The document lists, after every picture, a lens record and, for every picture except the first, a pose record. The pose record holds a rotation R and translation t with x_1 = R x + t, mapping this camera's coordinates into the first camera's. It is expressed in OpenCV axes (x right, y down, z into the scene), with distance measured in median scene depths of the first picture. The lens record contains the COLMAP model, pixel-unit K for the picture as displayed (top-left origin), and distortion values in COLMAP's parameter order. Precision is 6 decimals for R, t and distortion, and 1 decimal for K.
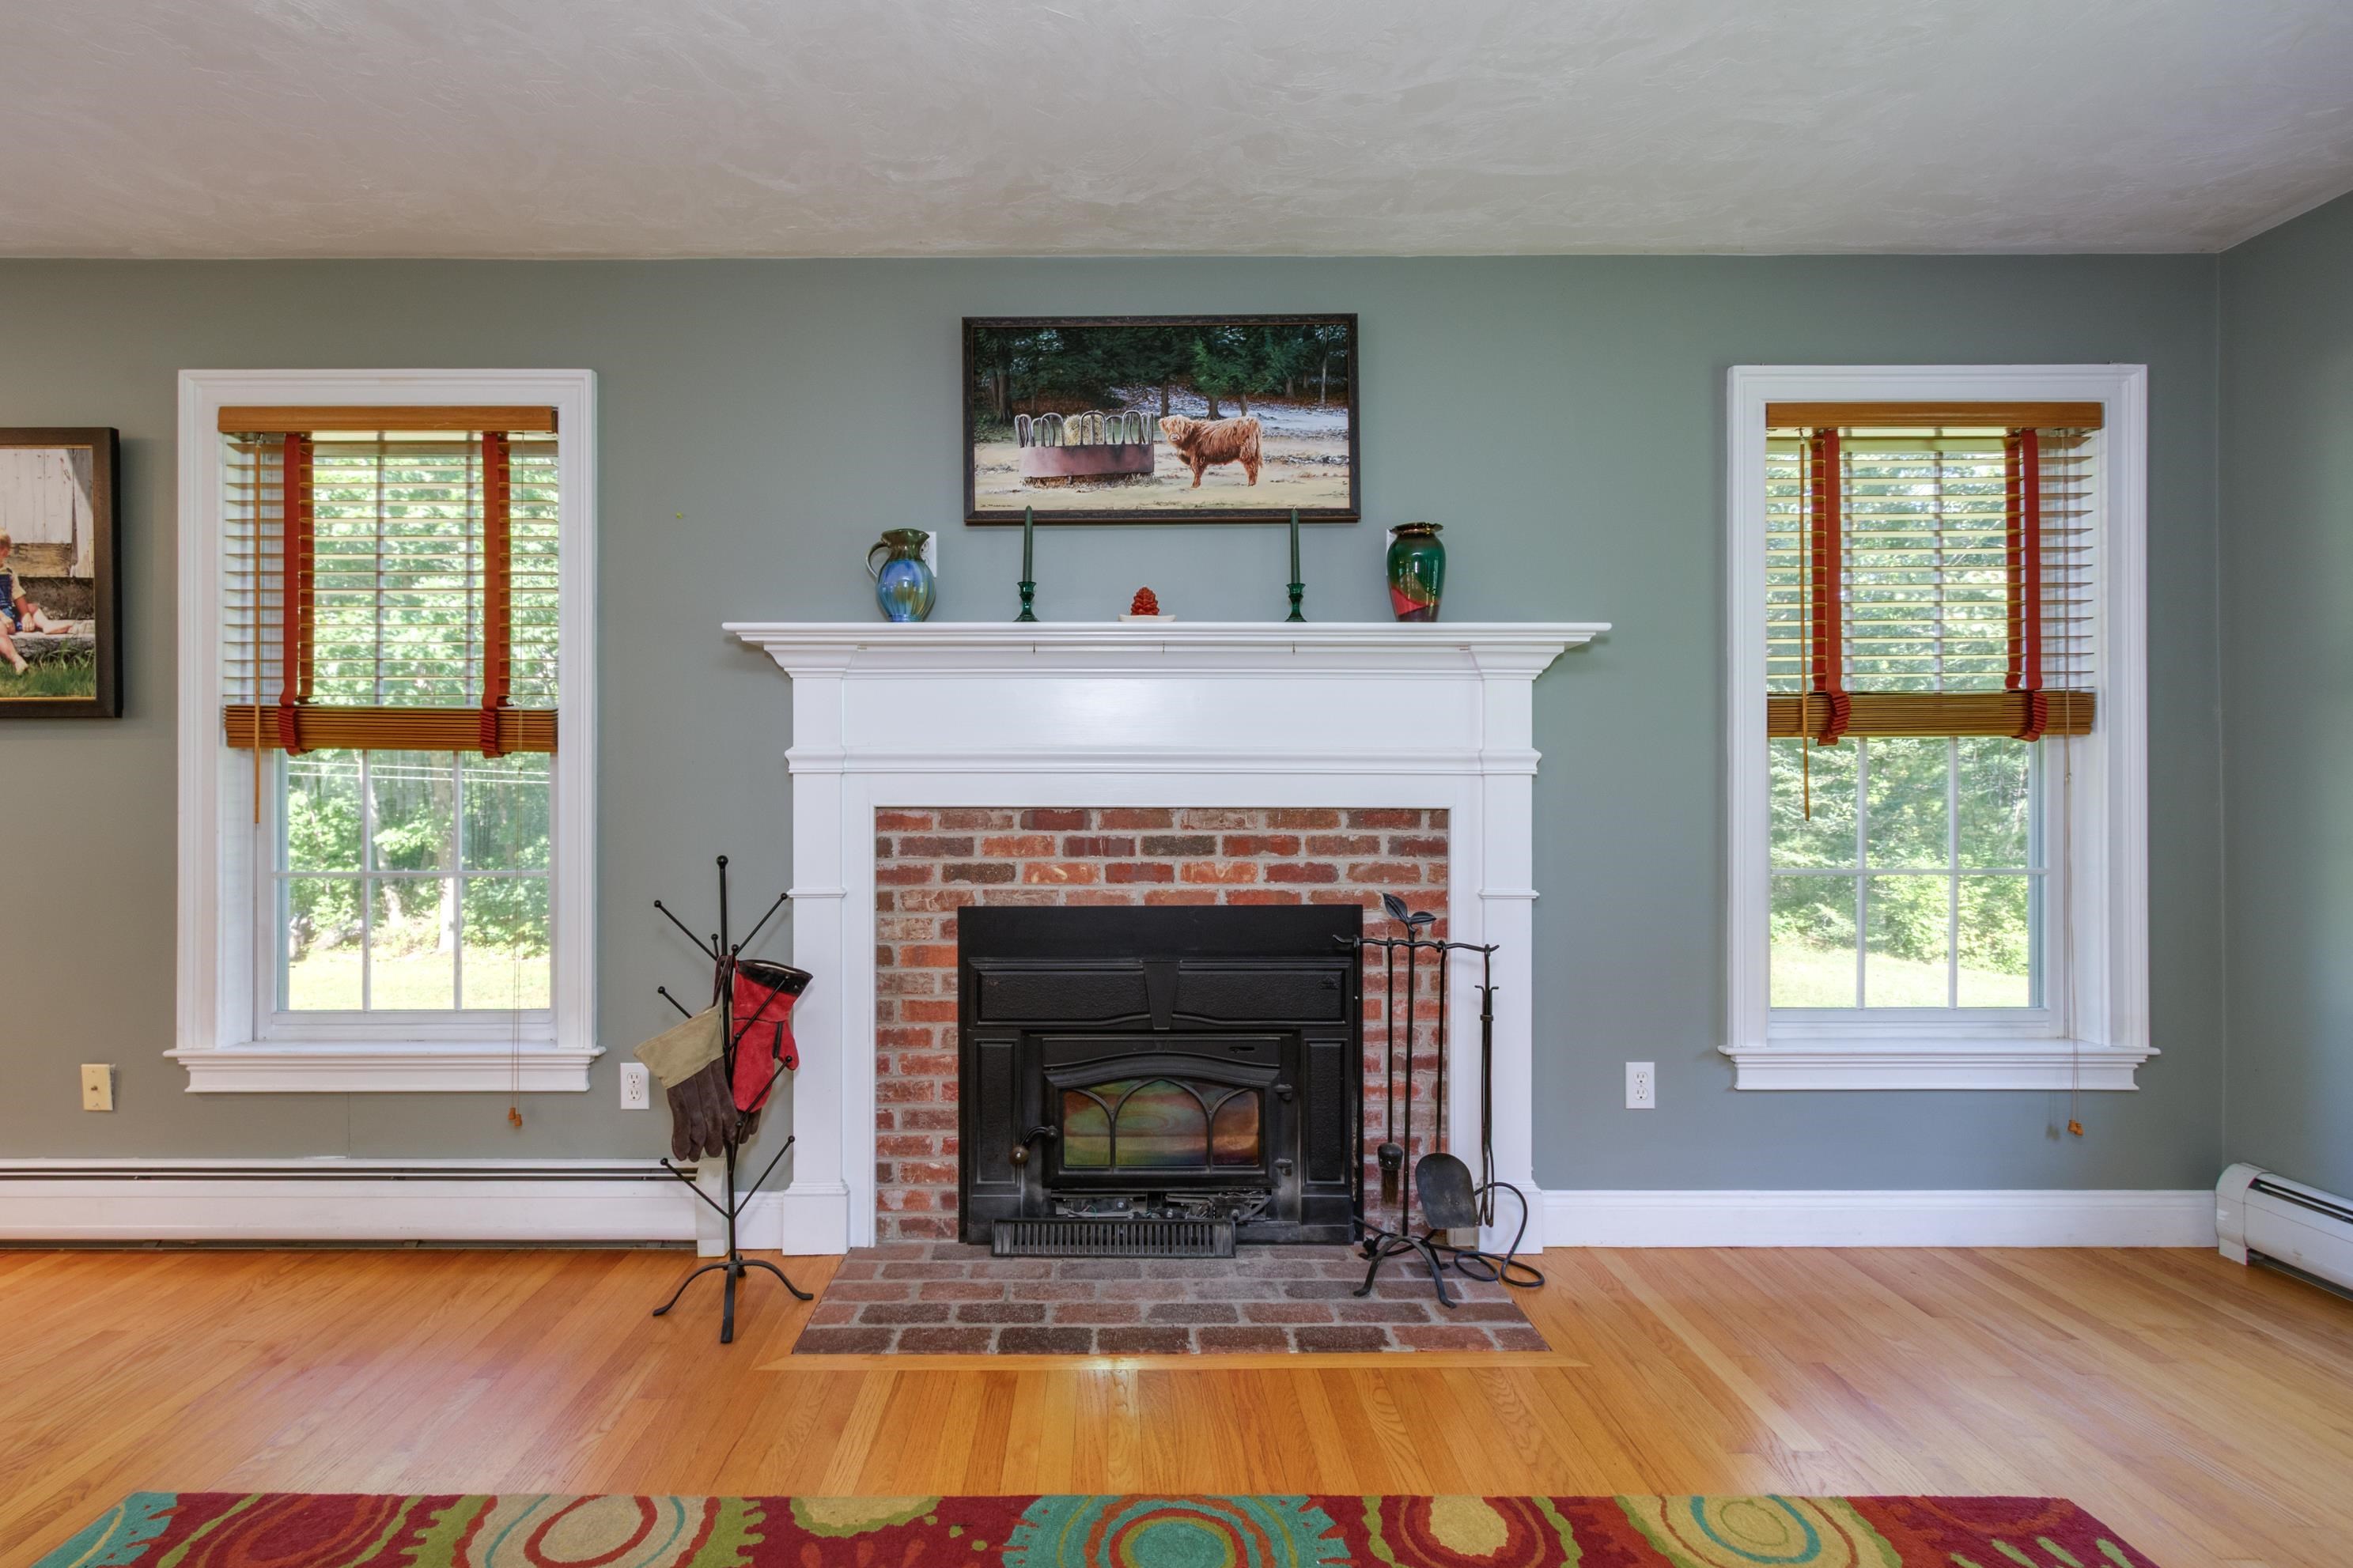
lens RADIAL K [[1081.4, 0, 1131.2], [0, 1081.4, 785.9], [0, 0, 1]] dist [-0.000396, 0.001529]
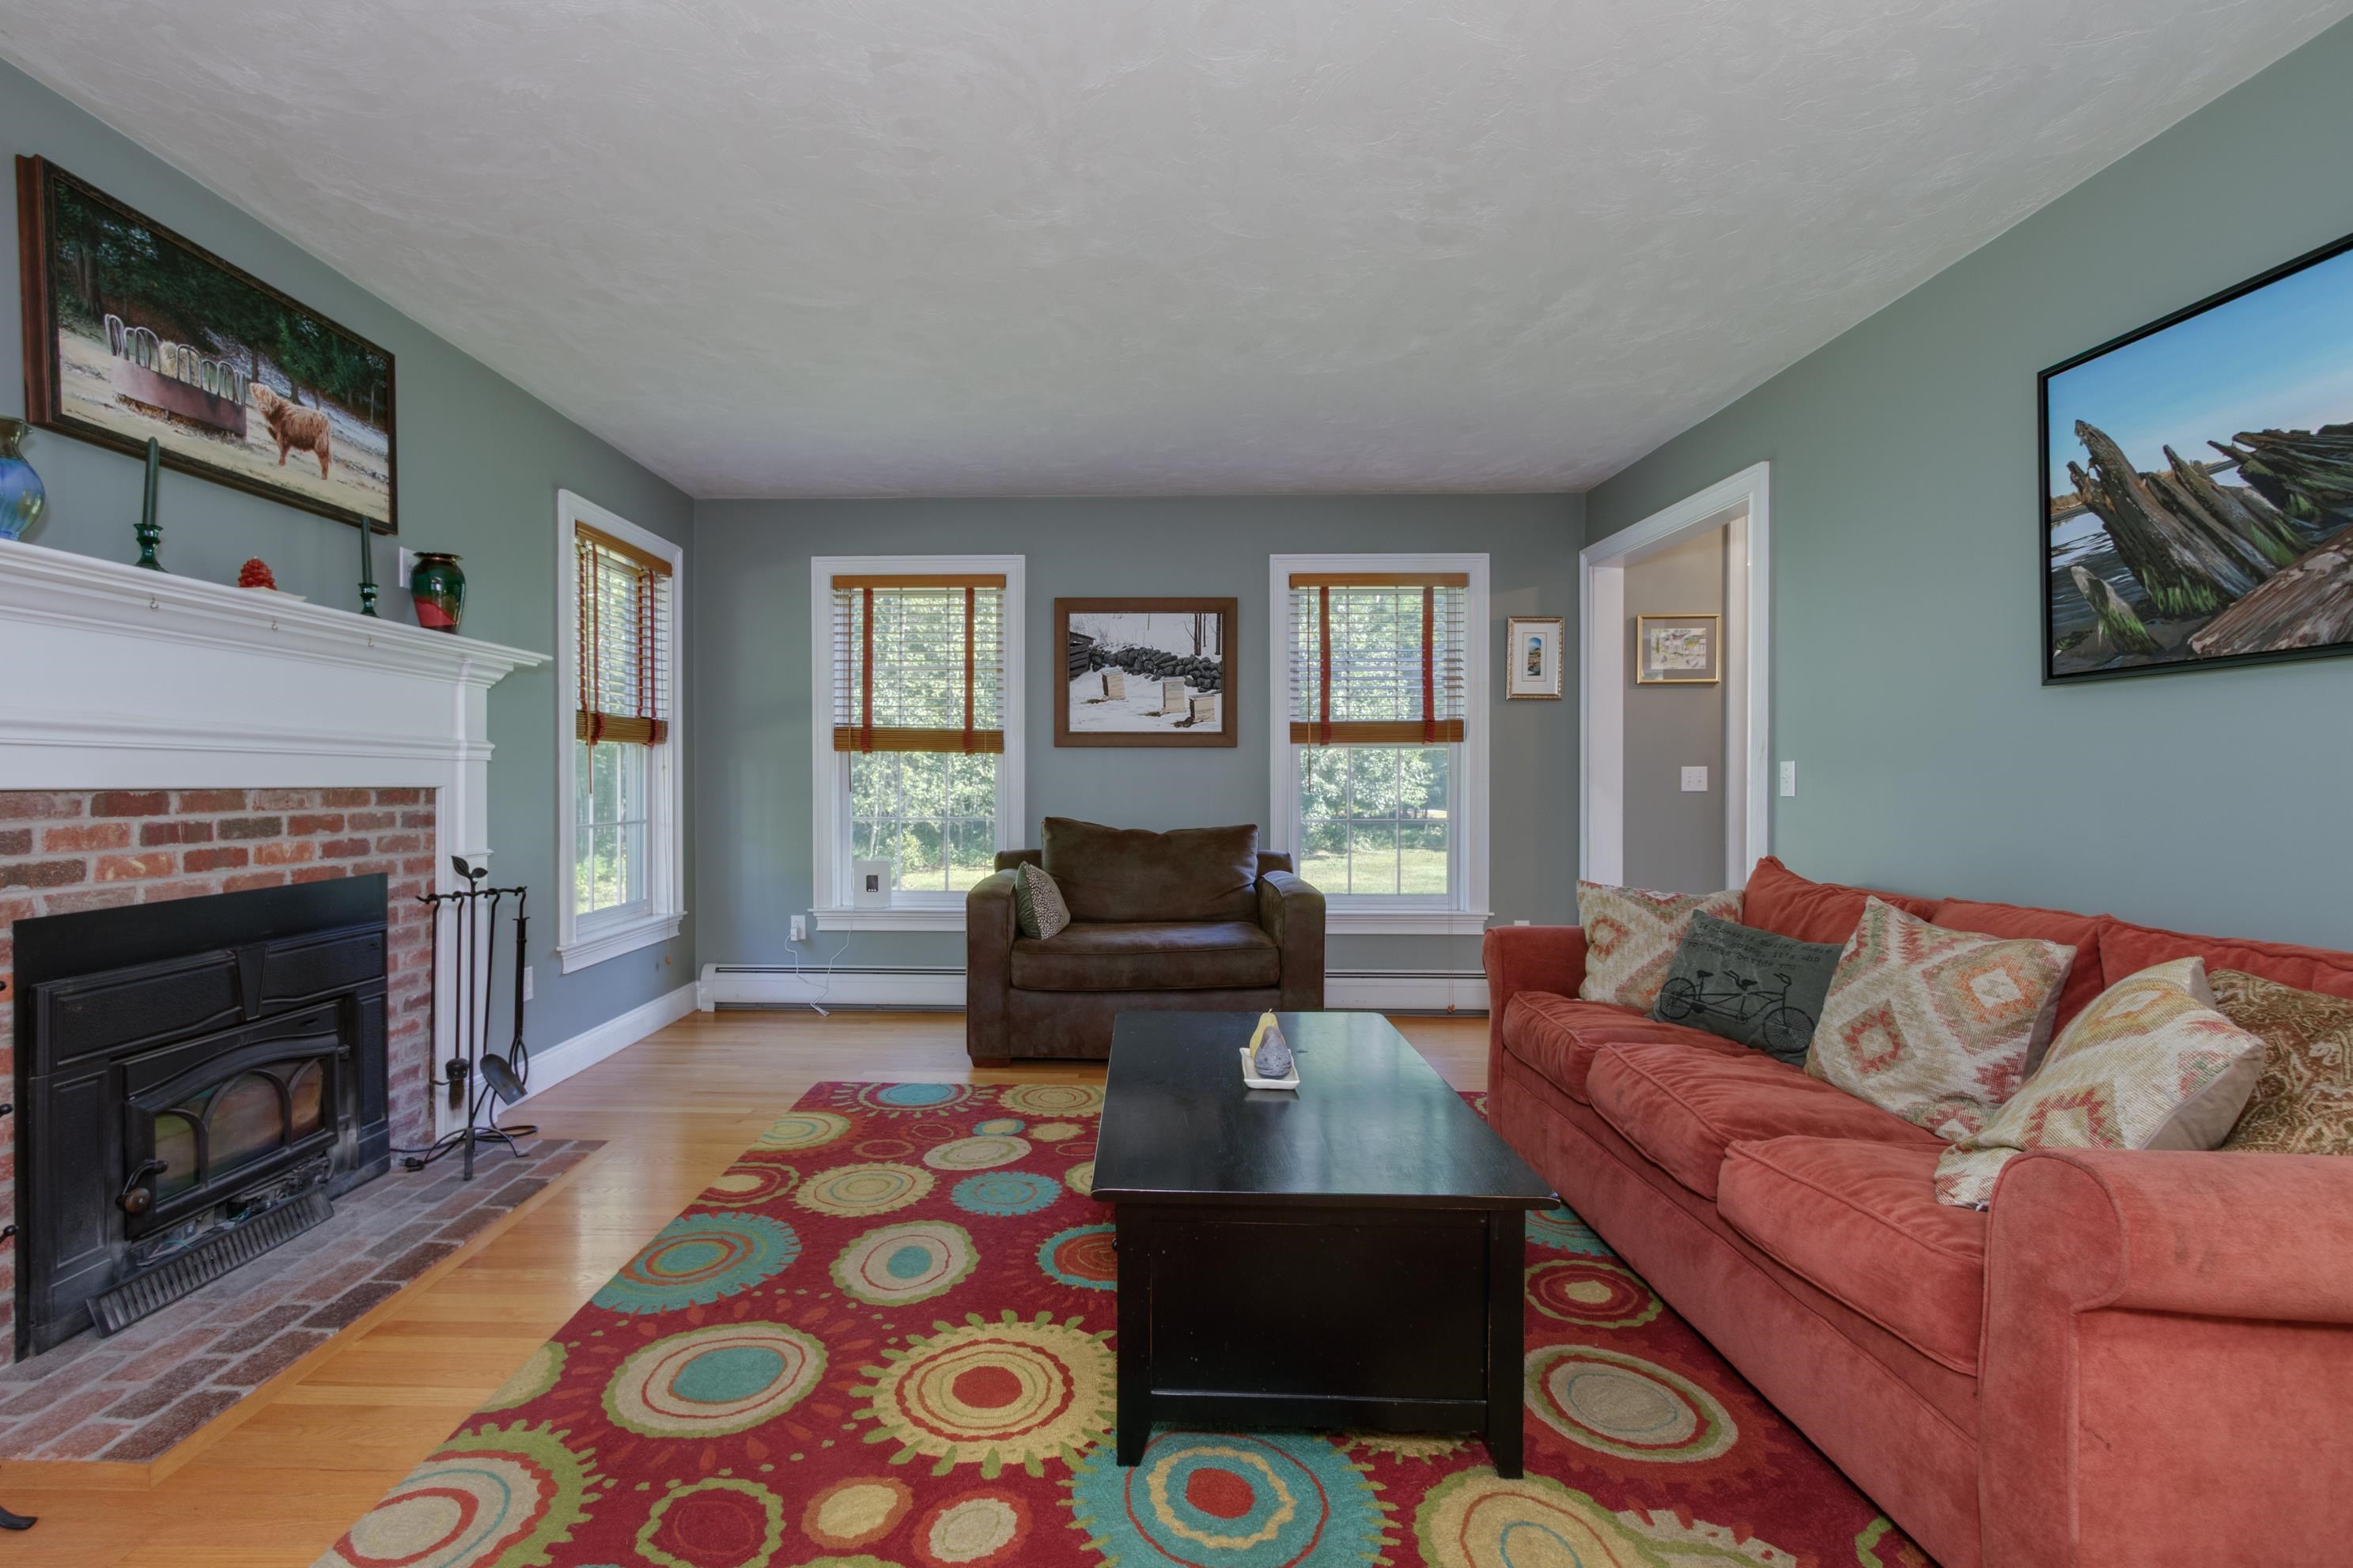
lens RADIAL K [[1077.2, 0, 1090.3], [0, 1077.2, 783.3], [0, 0, 1]] dist [-0.001321, 0.000013]
pose [[0.035782, -0.002546, 0.999356, -0.891128], [0.003585, 0.999991, 0.002419, 0.016016], [-0.999353, 0.003496, 0.035791, 0.220825]]
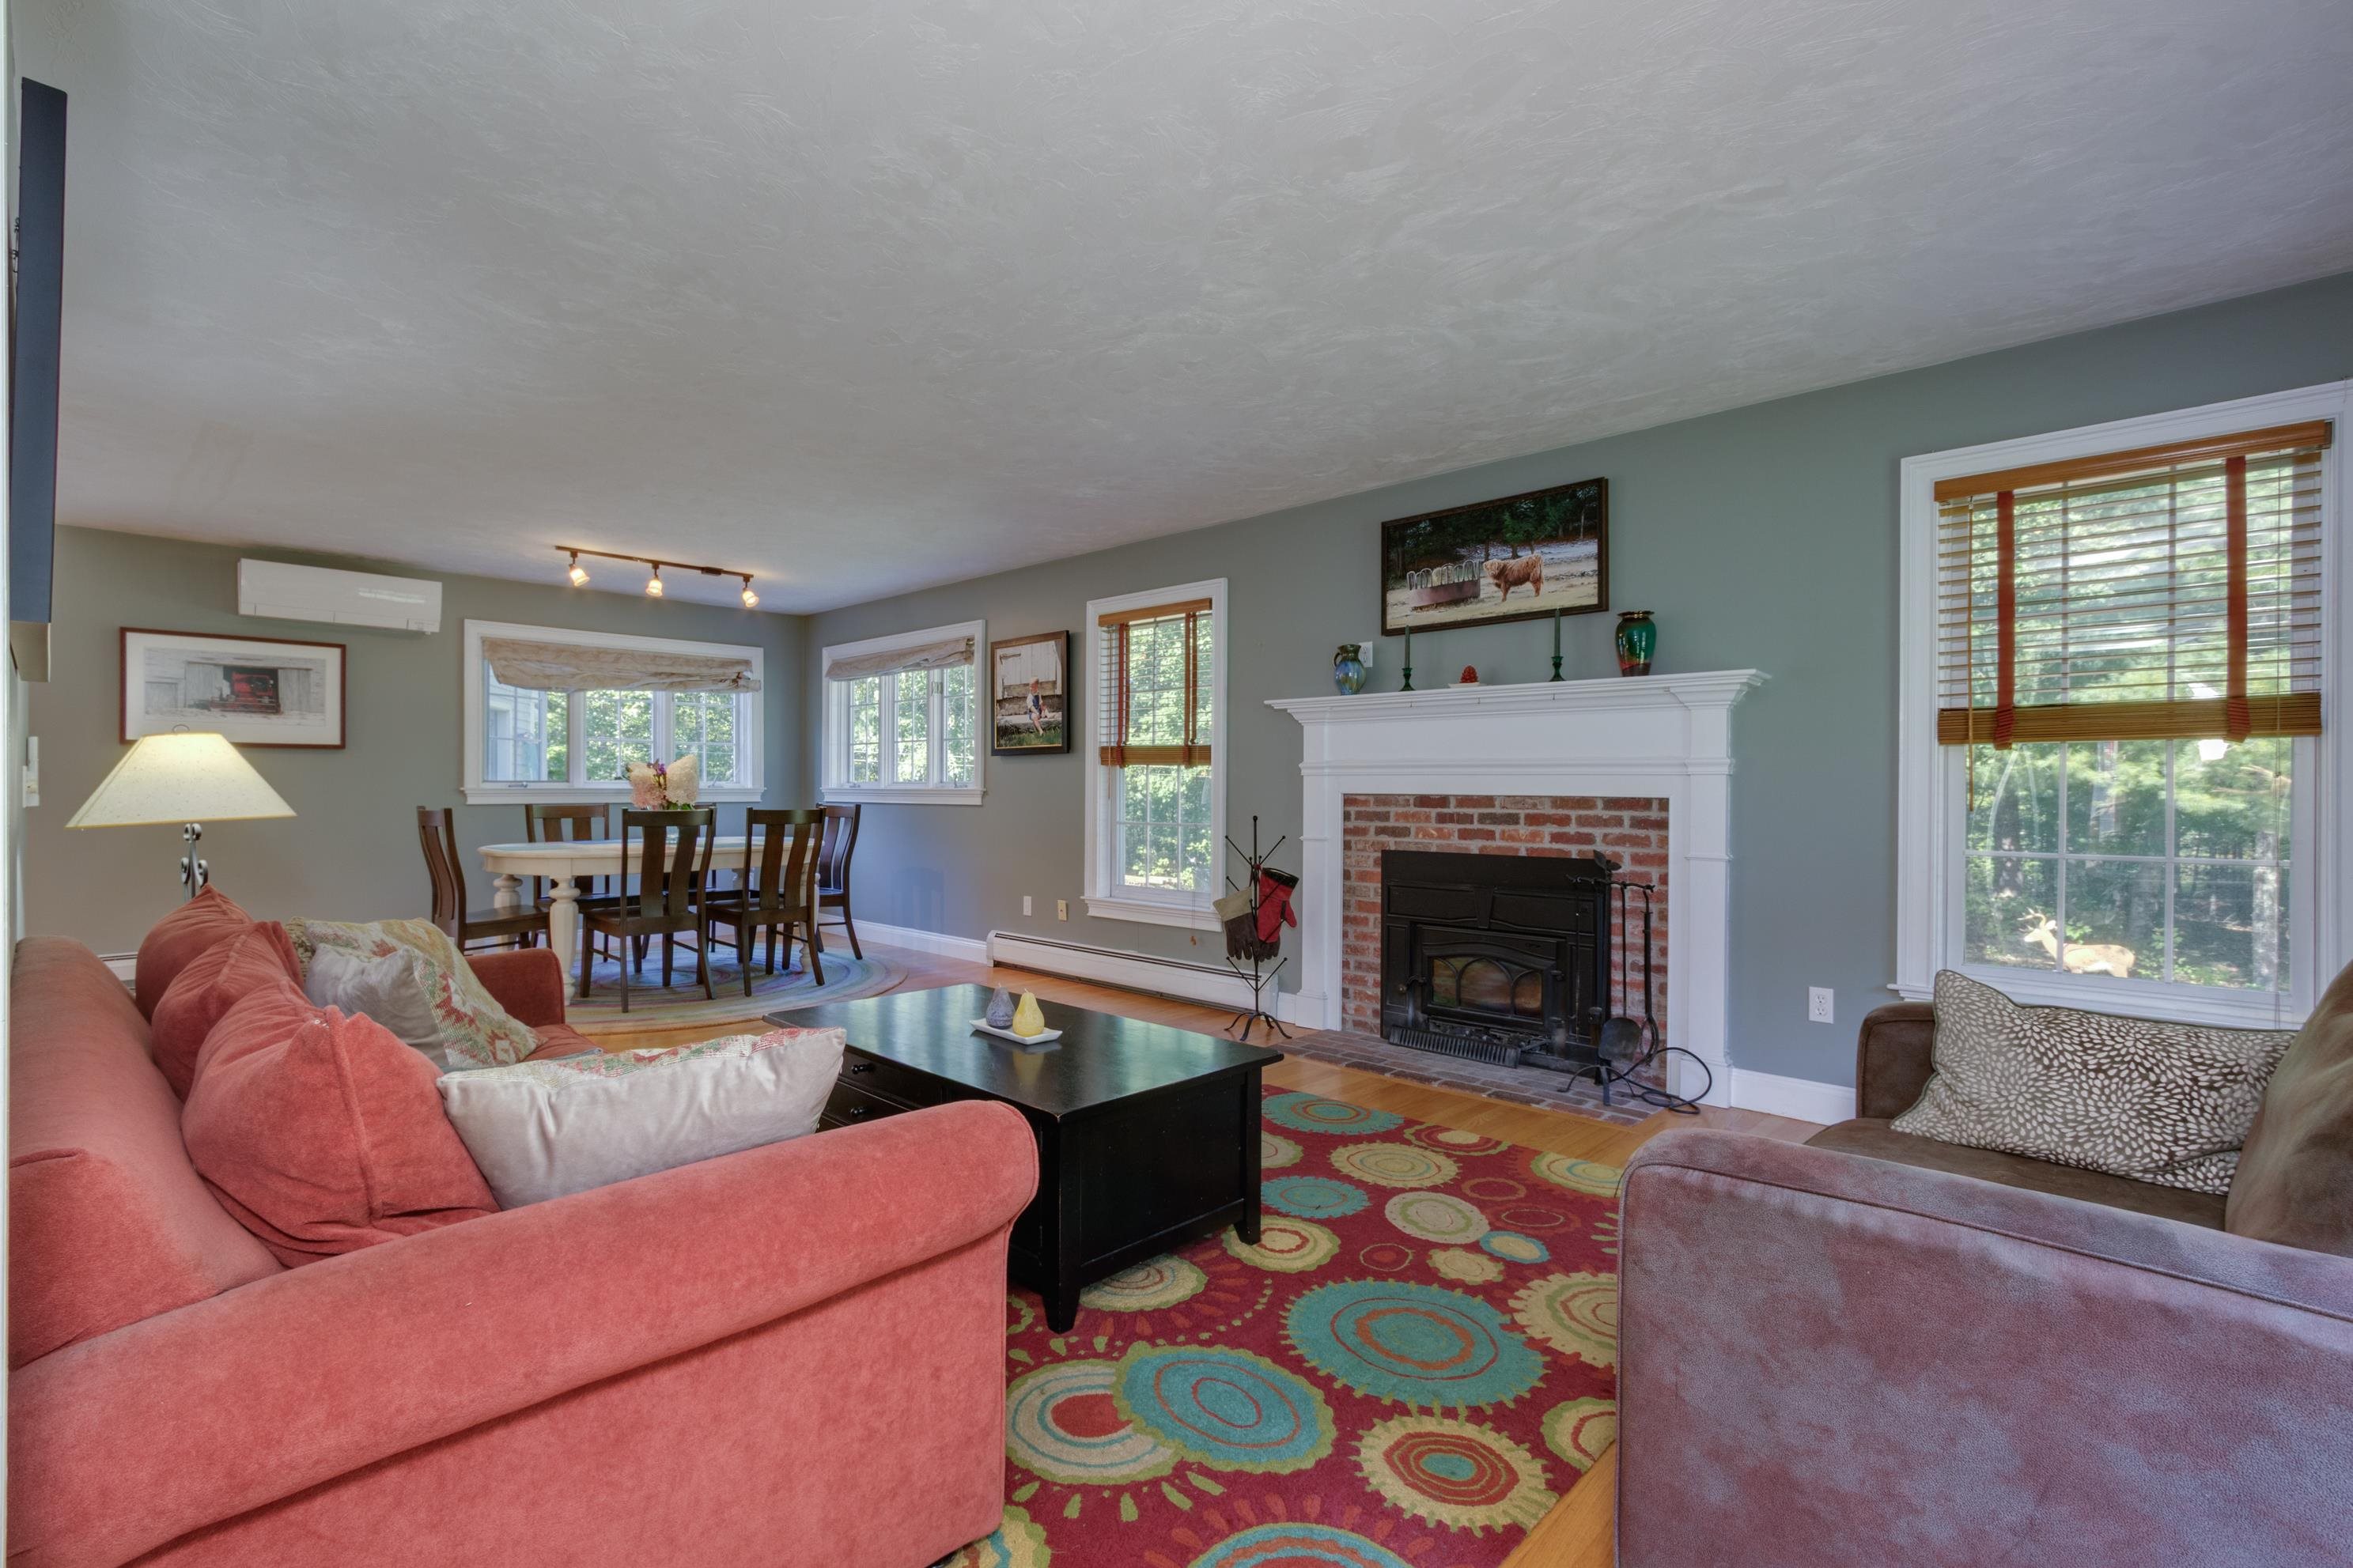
lens RADIAL K [[1081.4, 0, 1131.2], [0, 1081.4, 785.9], [0, 0, 1]] dist [-0.000396, 0.001529]
pose [[0.708292, 0.003480, -0.705911, 0.813307], [-0.006173, 0.999980, -0.001265, 0.010904], [0.705893, 0.005254, 0.708299, -0.562857]]
